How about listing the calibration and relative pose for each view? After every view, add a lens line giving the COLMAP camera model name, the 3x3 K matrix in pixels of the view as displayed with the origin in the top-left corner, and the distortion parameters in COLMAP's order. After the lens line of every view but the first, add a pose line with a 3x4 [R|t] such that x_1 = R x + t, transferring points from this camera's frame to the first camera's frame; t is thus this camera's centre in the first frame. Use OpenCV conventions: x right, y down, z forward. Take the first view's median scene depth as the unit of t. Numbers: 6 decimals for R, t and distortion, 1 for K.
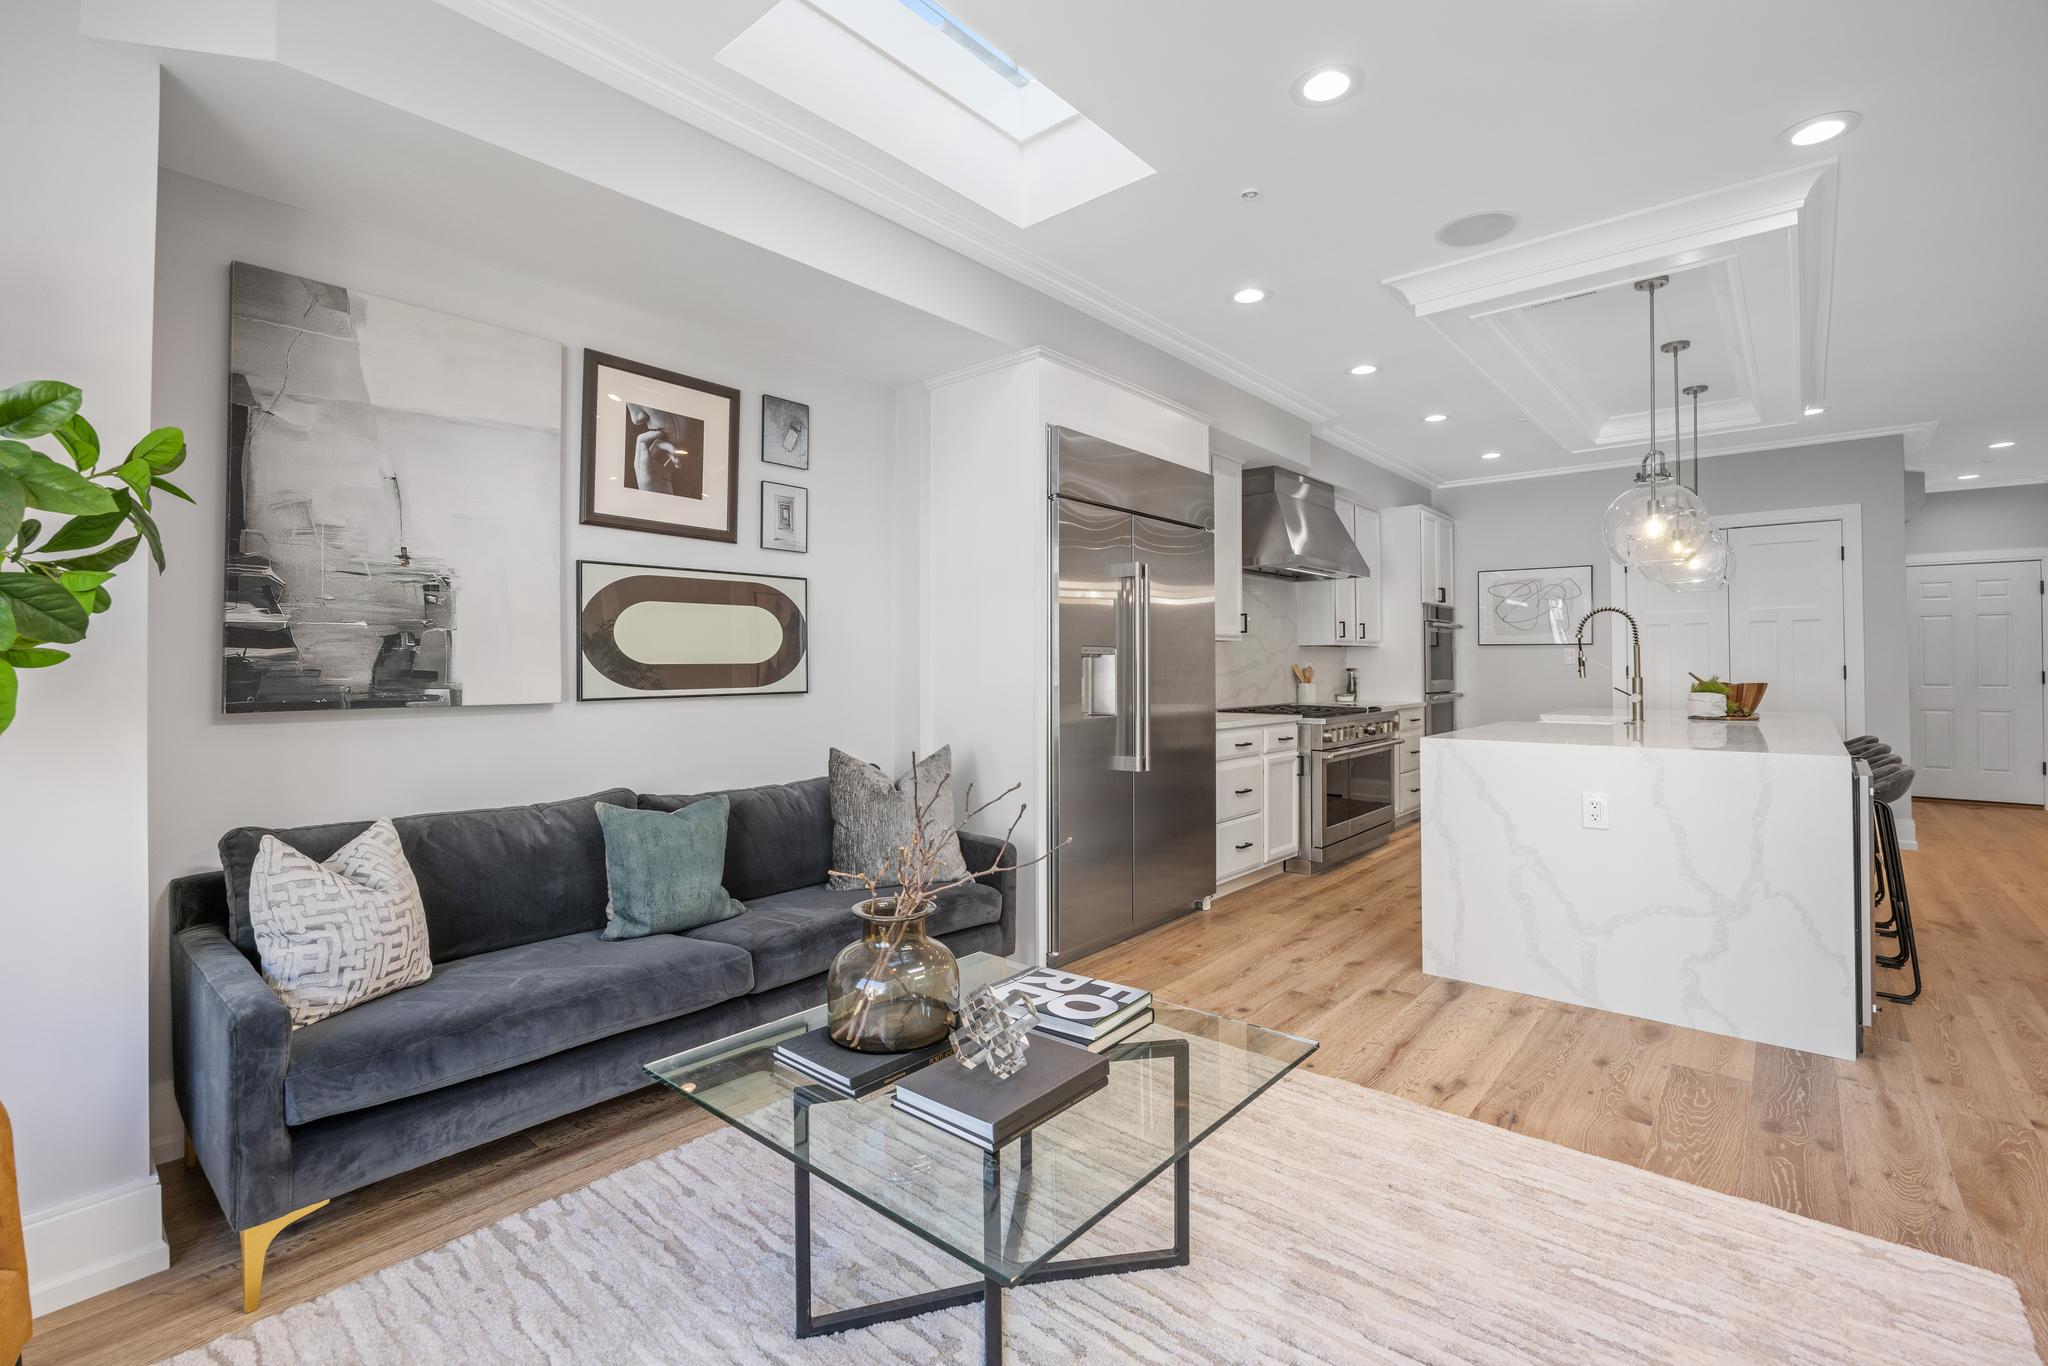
lens RADIAL K [[906.0, 0, 1019.9], [0, 906.0, 654.4], [0, 0, 1]] dist [-0.017071, -0.000353]
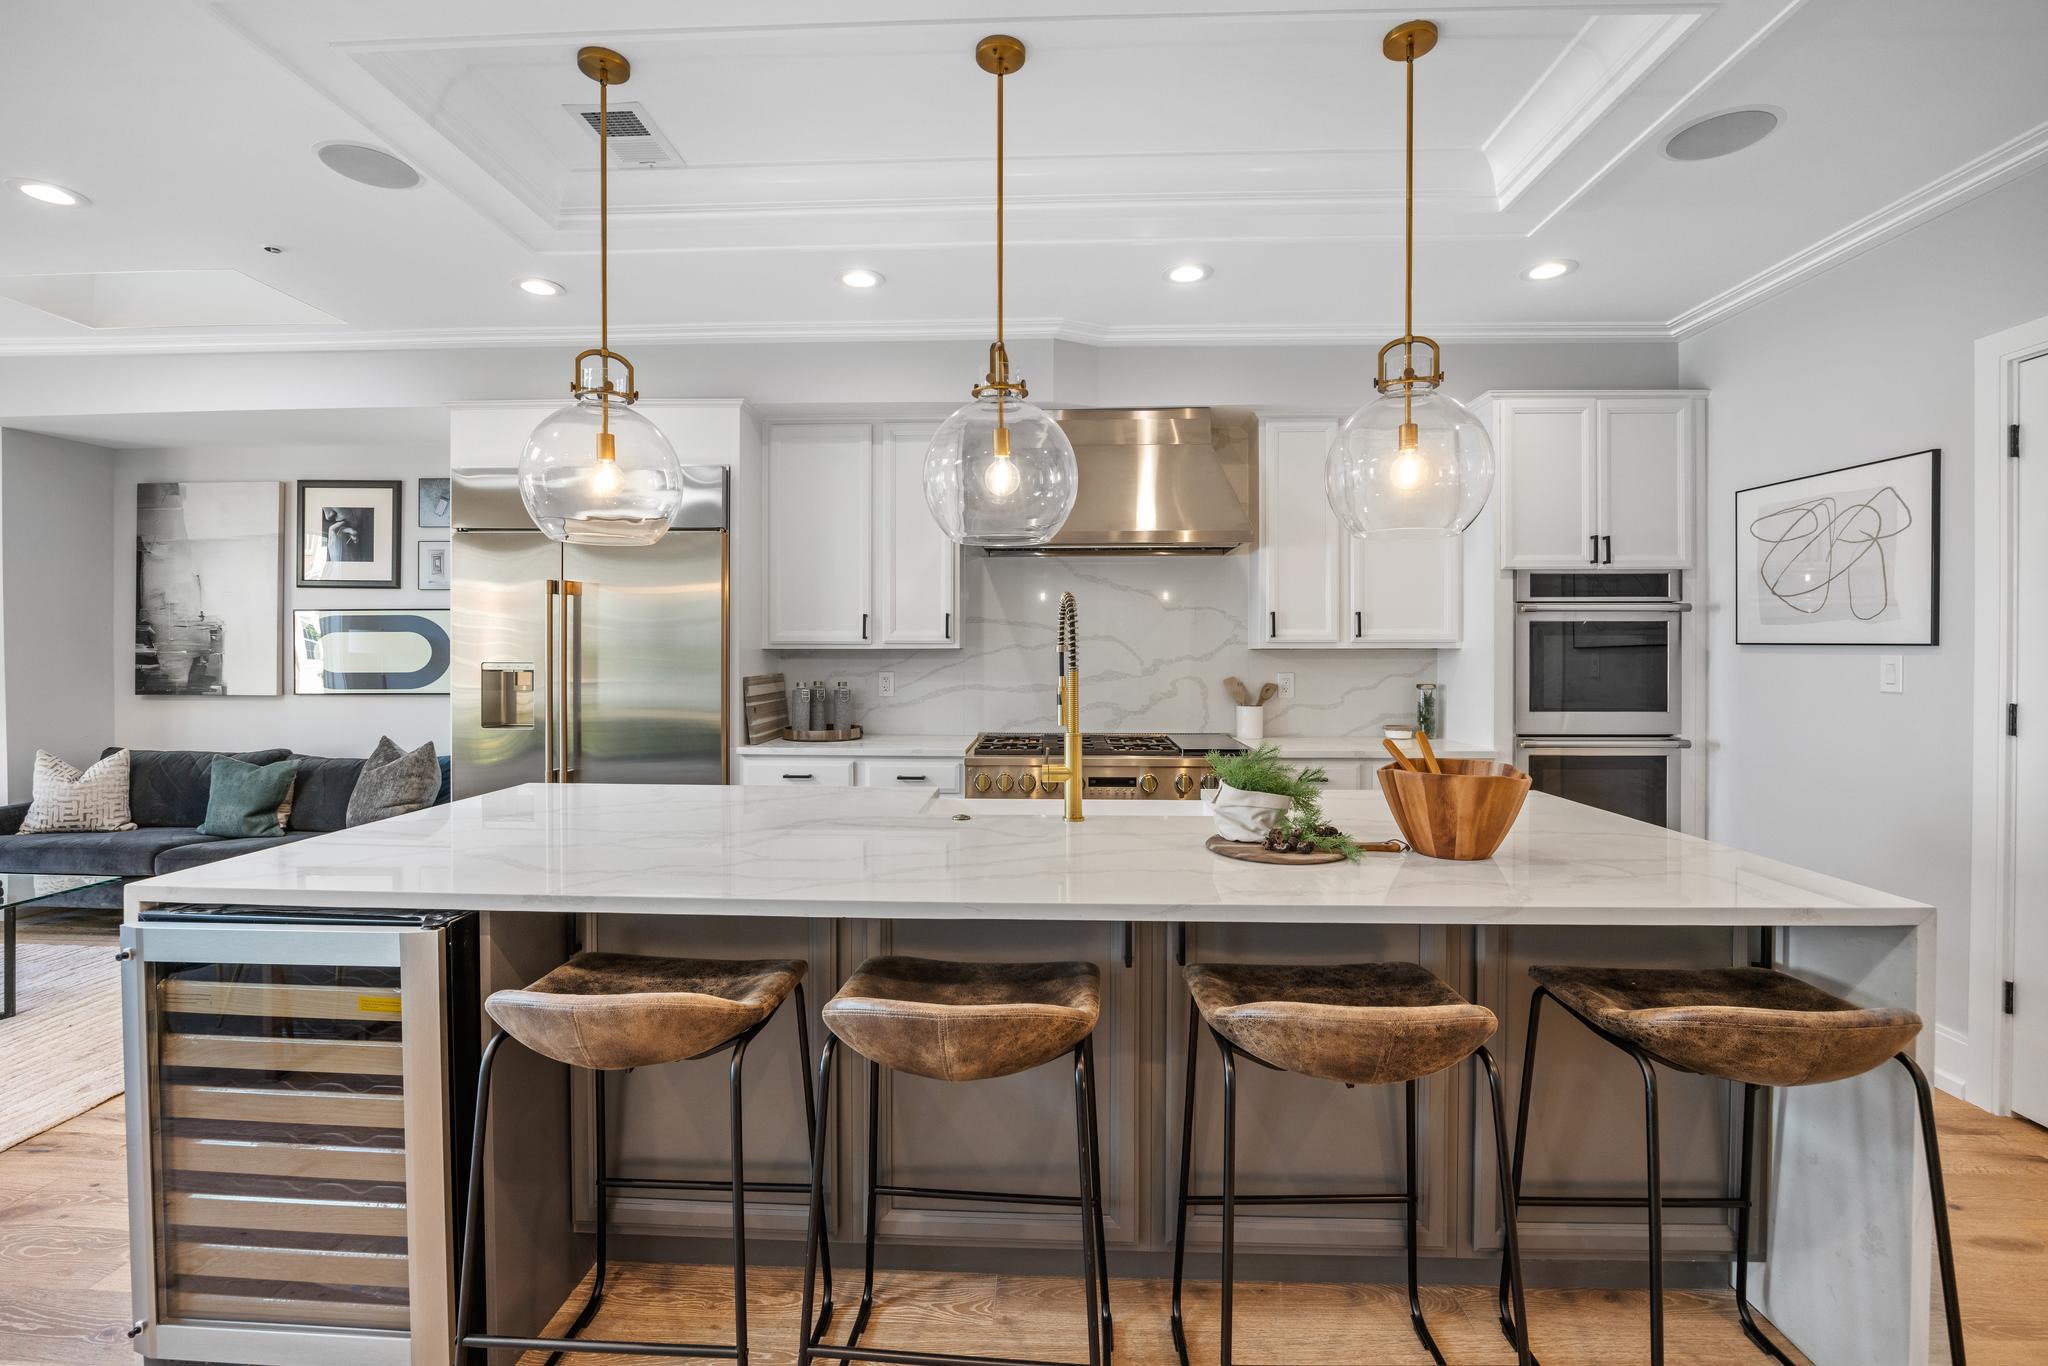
lens RADIAL K [[906.0, 0, 1023.7], [0, 906.0, 656.3], [0, 0, 1]] dist [-0.017071, -0.000353]
pose [[0.624826, 0.009300, -0.780708, 1.436329], [0.007004, 0.999822, 0.017516, -0.033939], [0.780732, -0.016412, 0.624650, 0.895405]]
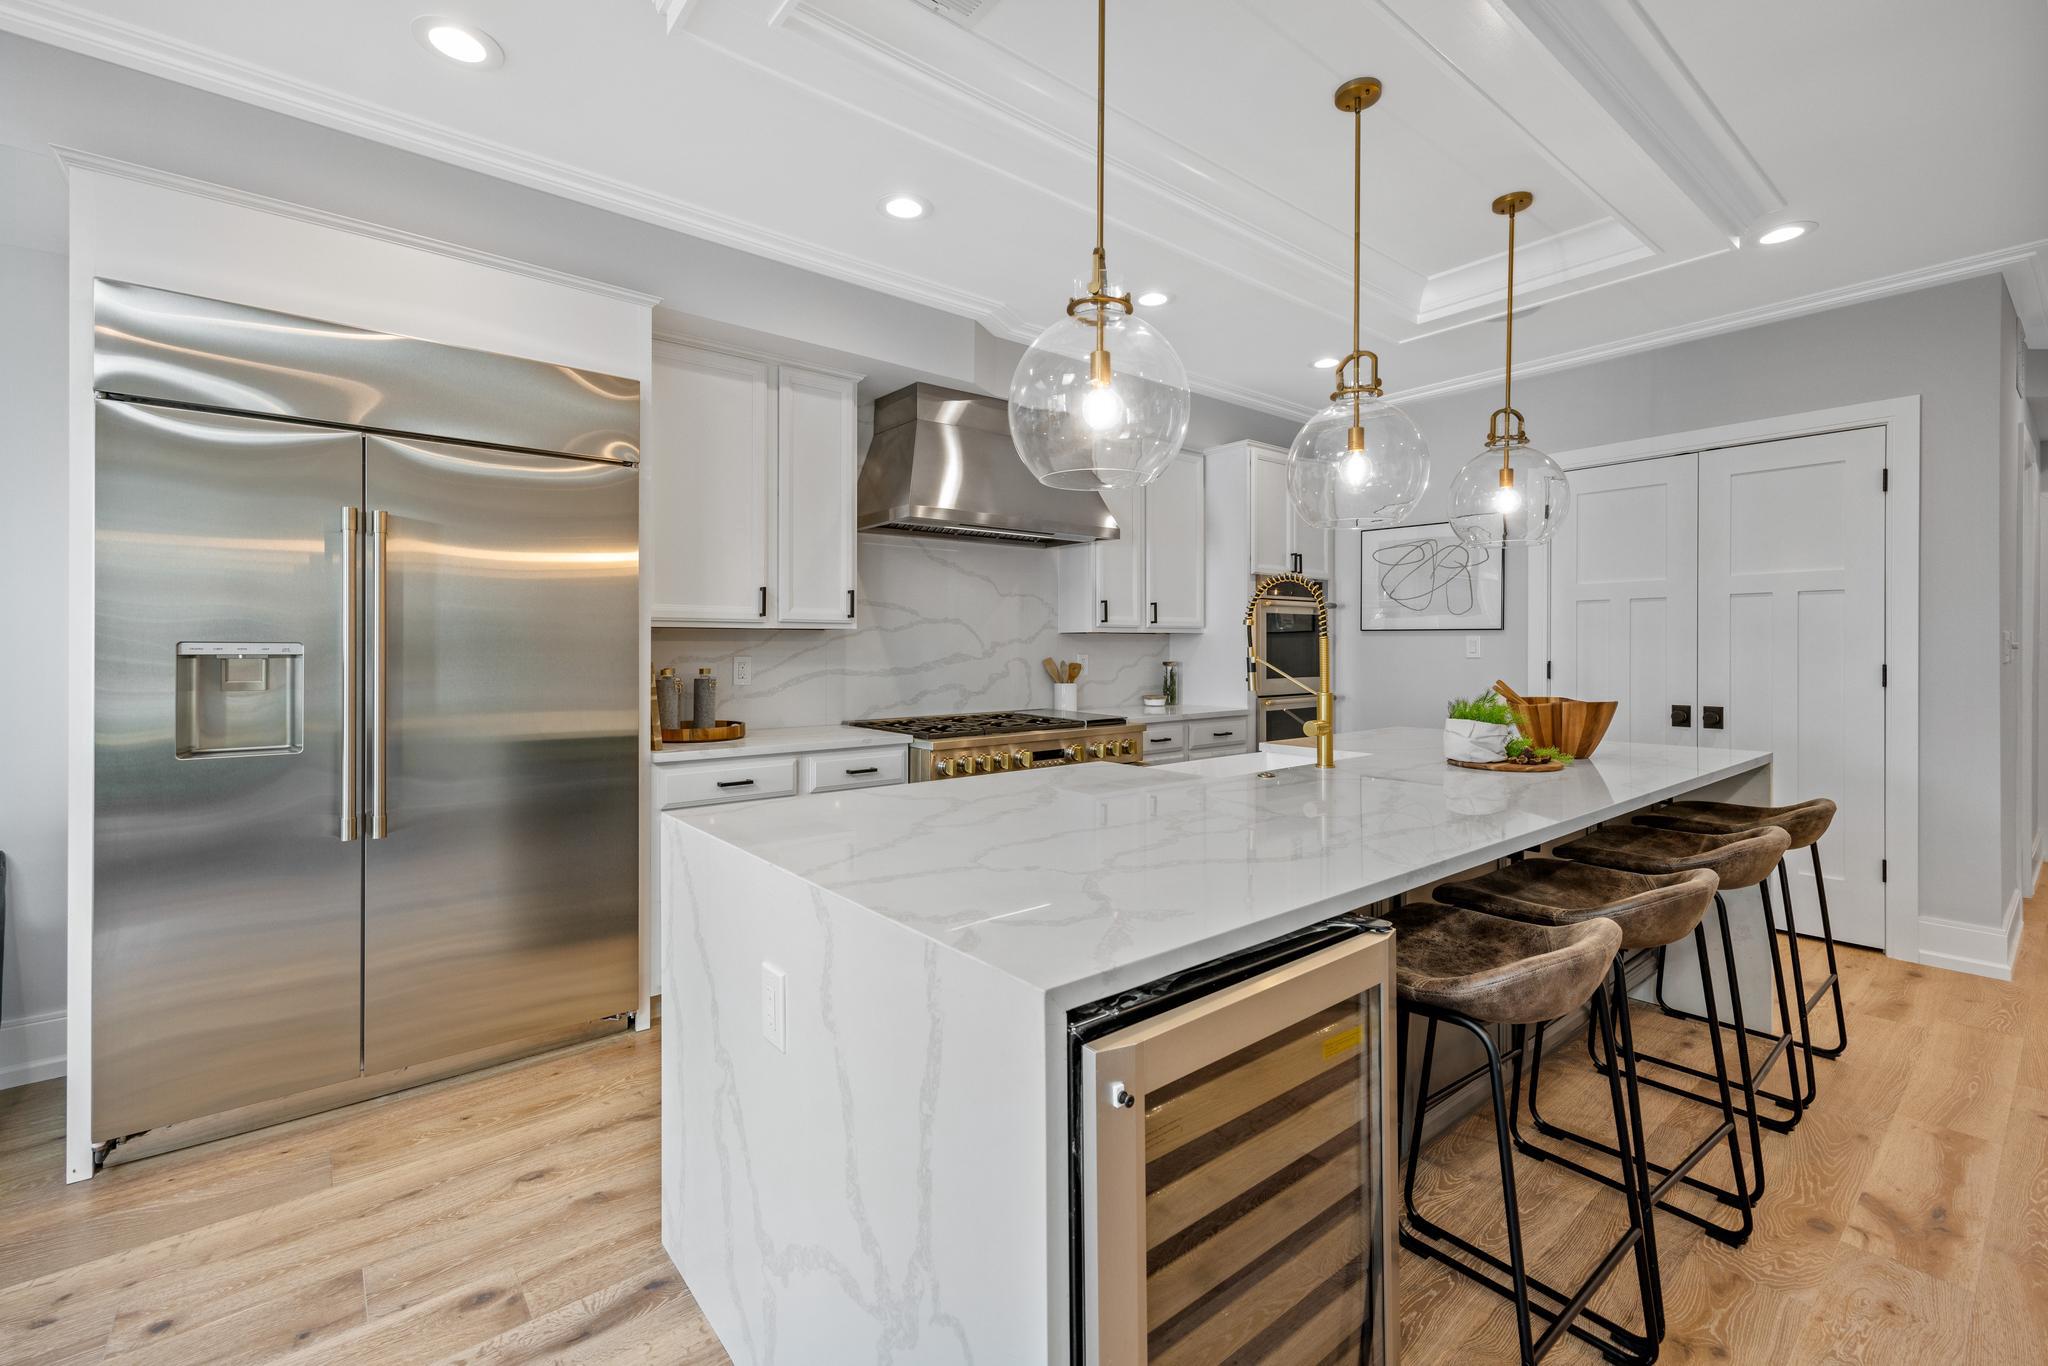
lens RADIAL K [[871.2, 0, 1024.7], [0, 871.2, 651.8], [0, 0, 1]] dist [0.010984, -0.002357]
pose [[0.985517, 0.002687, -0.169553, 0.797225], [0.000627, 0.999810, 0.019488, -0.015760], [0.169573, -0.019312, 0.985328, 0.550235]]
